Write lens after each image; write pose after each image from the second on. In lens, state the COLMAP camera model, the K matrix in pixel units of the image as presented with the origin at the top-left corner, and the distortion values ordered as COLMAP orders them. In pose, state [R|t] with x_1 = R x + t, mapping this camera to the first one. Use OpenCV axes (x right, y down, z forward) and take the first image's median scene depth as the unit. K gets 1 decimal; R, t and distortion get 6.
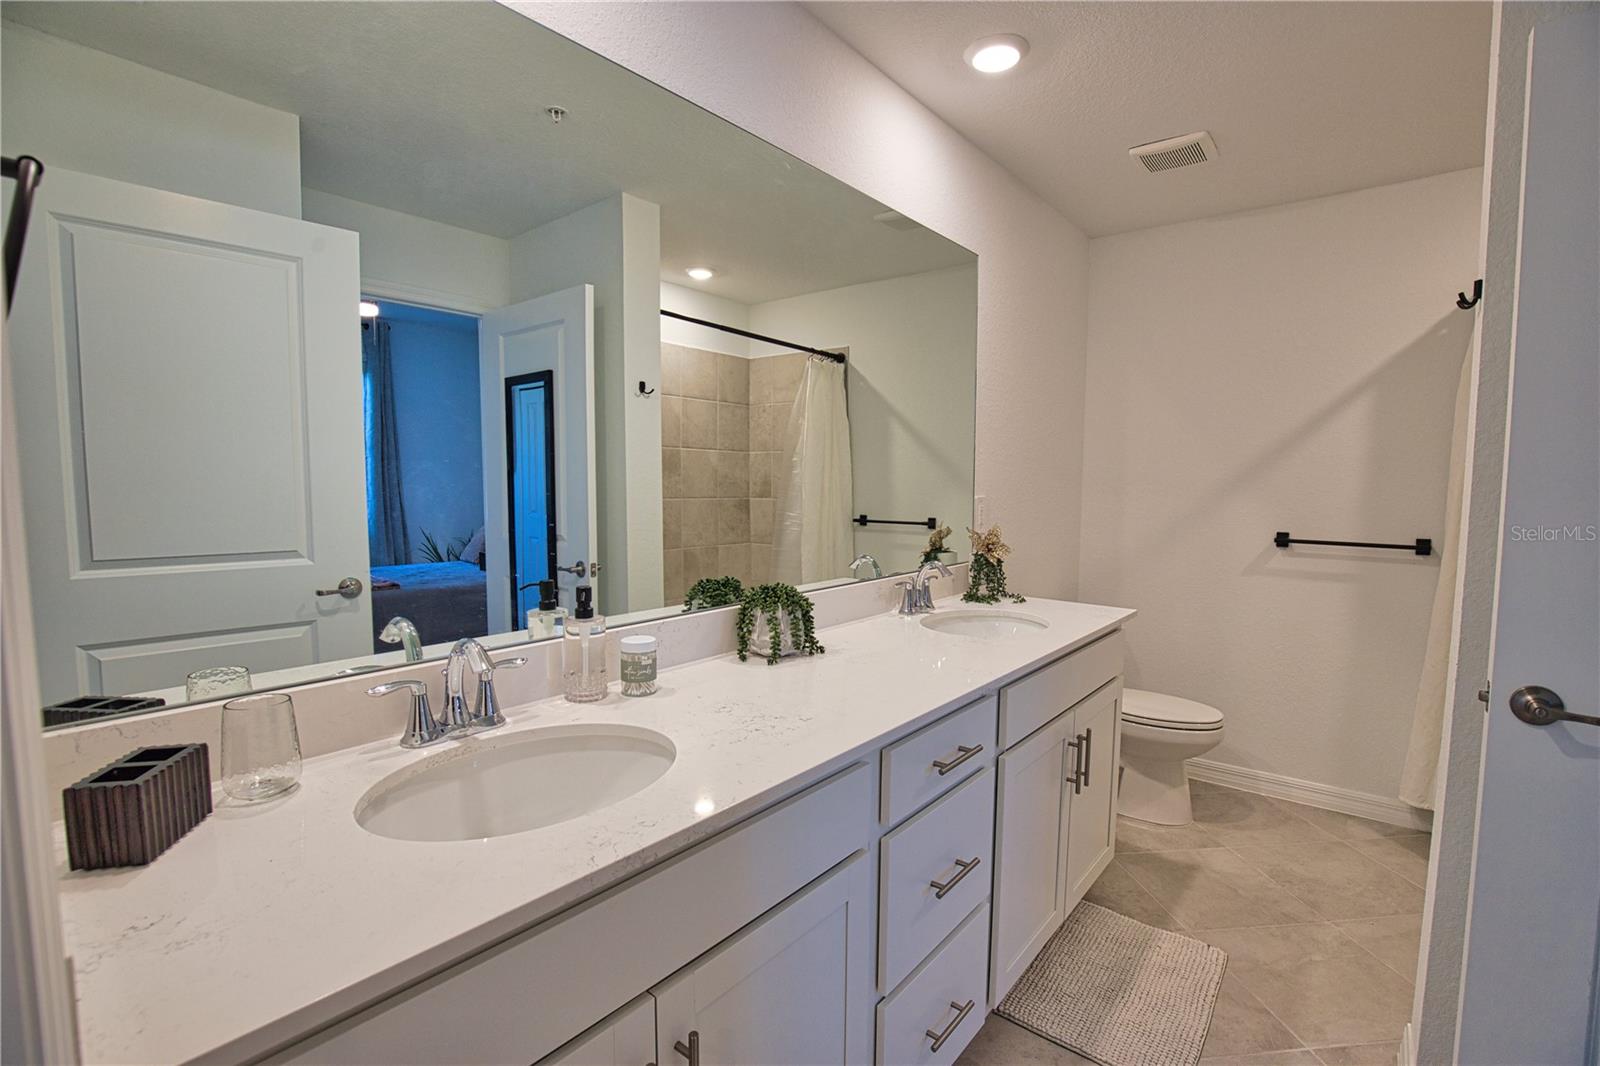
lens RADIAL K [[728.4, 0, 803.6], [0, 728.4, 538.9], [0, 0, 1]] dist [-0.036019, 0.006924]
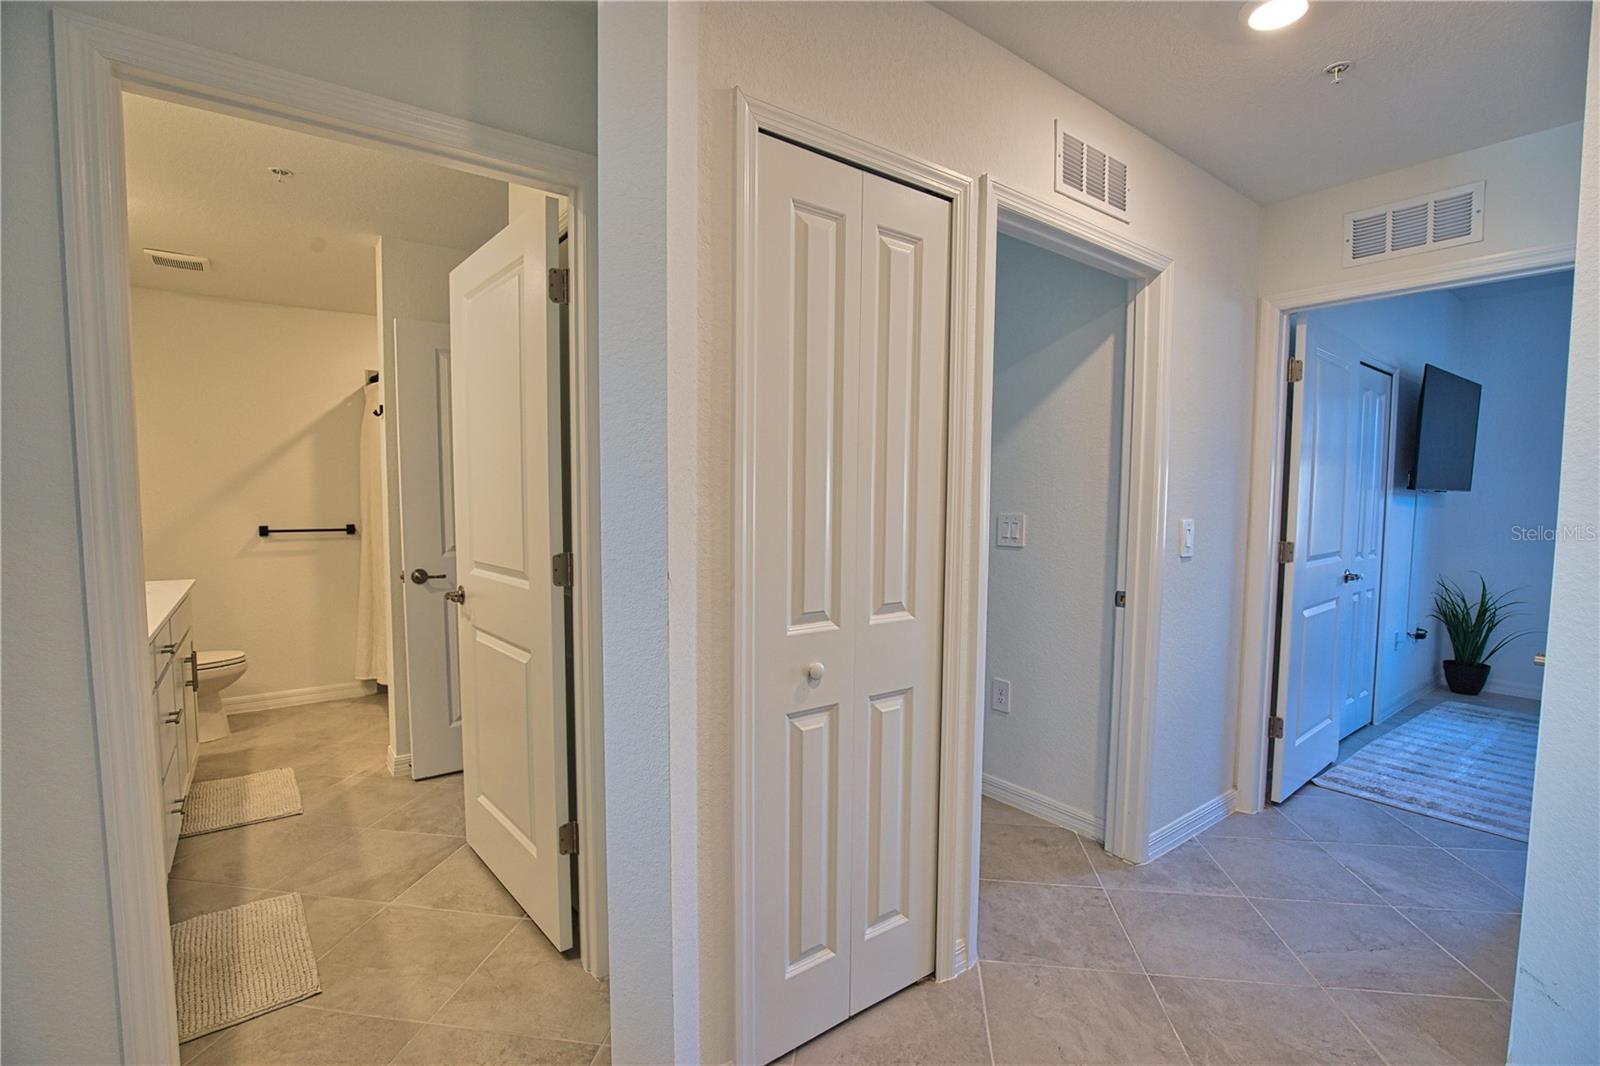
lens RADIAL K [[728.4, 0, 804.1], [0, 728.4, 546.7], [0, 0, 1]] dist [-0.036019, 0.006924]
pose [[0.238685, -0.073453, 0.968315, -0.536493], [0.072844, 0.995680, 0.057573, 0.032742], [-0.968361, 0.056794, 0.243005, -0.463434]]
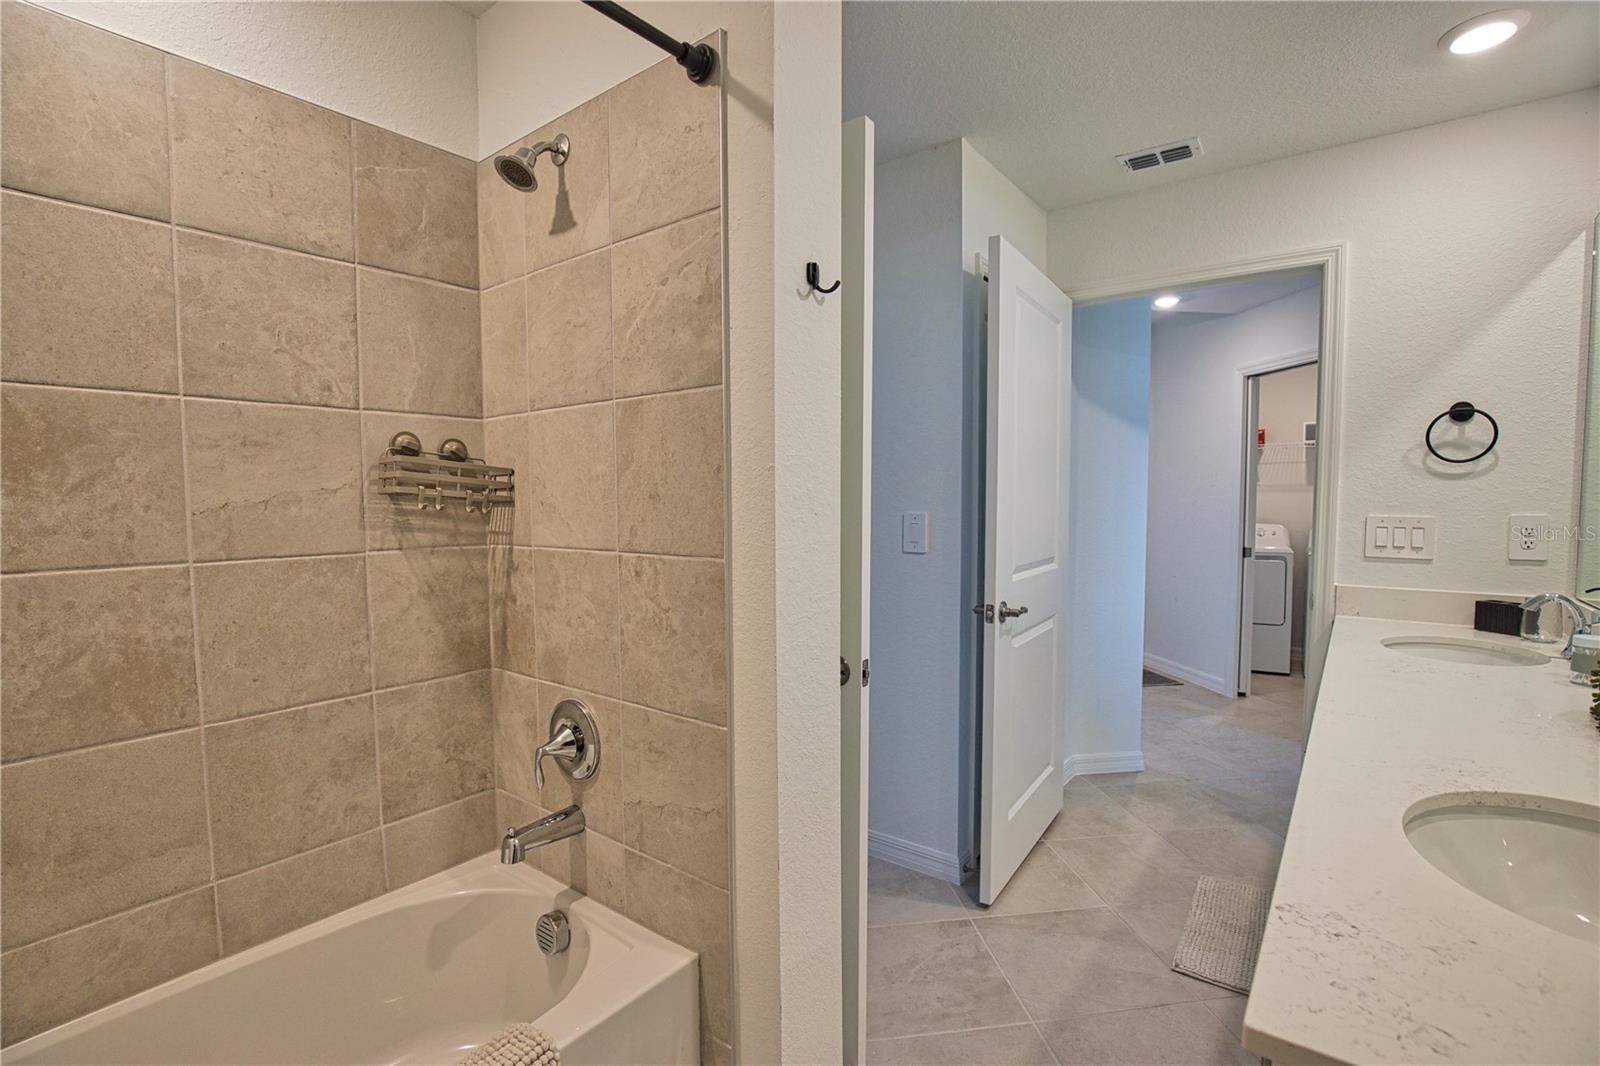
lens RADIAL K [[728.4, 0, 792.4], [0, 728.4, 537.4], [0, 0, 1]] dist [-0.036019, 0.006924]
pose [[-0.999872, -0.005402, -0.015036, 0.505003], [-0.007521, 0.989453, 0.144658, -0.086357], [0.014096, 0.144752, -0.989368, 0.990805]]
